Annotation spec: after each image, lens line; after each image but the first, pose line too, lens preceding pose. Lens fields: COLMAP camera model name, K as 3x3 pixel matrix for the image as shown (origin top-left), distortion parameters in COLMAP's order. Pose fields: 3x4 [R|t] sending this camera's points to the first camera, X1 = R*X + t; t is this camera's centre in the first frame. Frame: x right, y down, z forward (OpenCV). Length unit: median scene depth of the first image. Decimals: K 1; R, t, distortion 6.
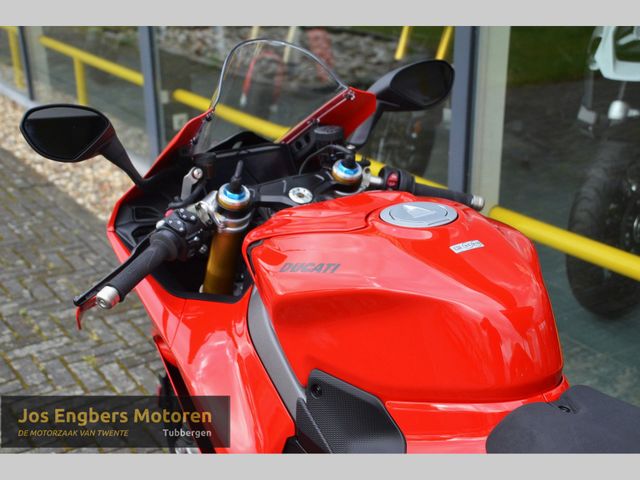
lens RADIAL K [[941.4, 0, 321.0], [0, 941.4, 248.9], [0, 0, 1]] dist [0.184039, 0.016747]
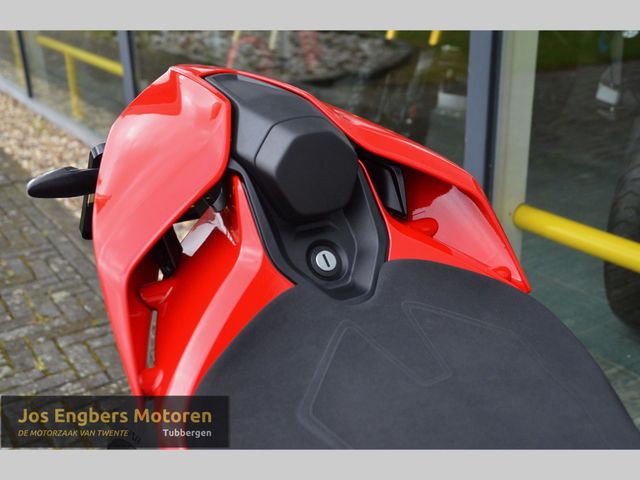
lens RADIAL K [[747.7, 0, 320.5], [0, 747.7, 249.2], [0, 0, 1]] dist [-0.004980, 0.052420]
pose [[0.999842, -0.017421, 0.003567, 0.007955], [0.017271, 0.999111, 0.038461, -0.026766], [-0.004234, -0.038394, 0.999254, 0.286156]]
